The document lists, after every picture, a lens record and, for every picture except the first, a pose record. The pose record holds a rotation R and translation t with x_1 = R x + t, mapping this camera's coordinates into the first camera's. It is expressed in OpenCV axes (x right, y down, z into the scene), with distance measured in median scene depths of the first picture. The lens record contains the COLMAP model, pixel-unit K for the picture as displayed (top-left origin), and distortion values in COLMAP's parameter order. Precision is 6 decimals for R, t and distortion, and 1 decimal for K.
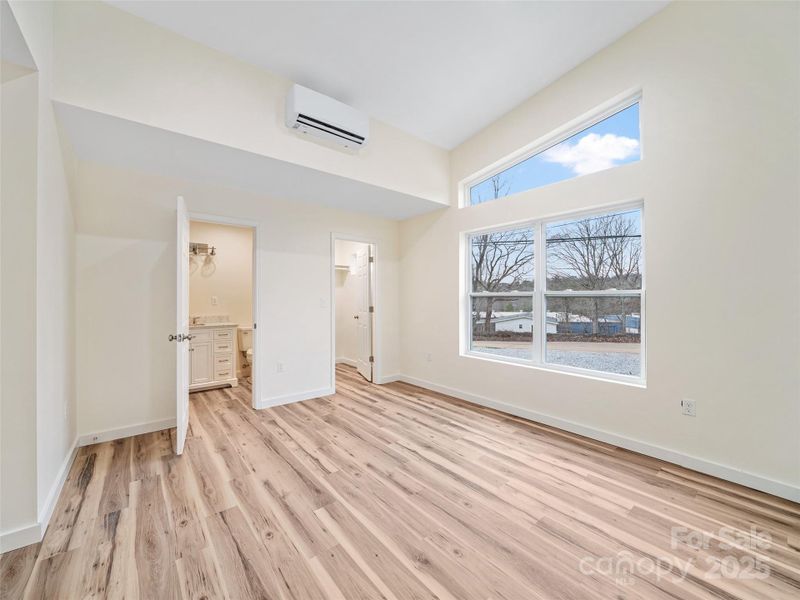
lens RADIAL K [[323.6, 0, 400.5], [0, 323.6, 299.3], [0, 0, 1]] dist [-0.002836, 0.000168]
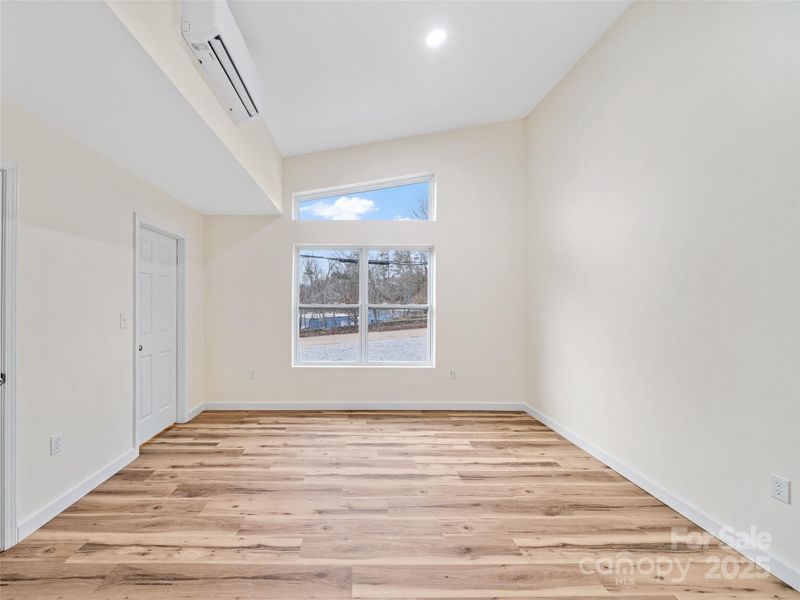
lens RADIAL K [[292.1, 0, 371.3], [0, 292.1, 304.7], [0, 0, 1]] dist [-0.000645, 0.000167]
pose [[0.611673, -0.000197, 0.791110, -0.565598], [-0.009751, 0.999922, 0.007789, -0.041454], [-0.791050, -0.012479, 0.611624, 0.380010]]
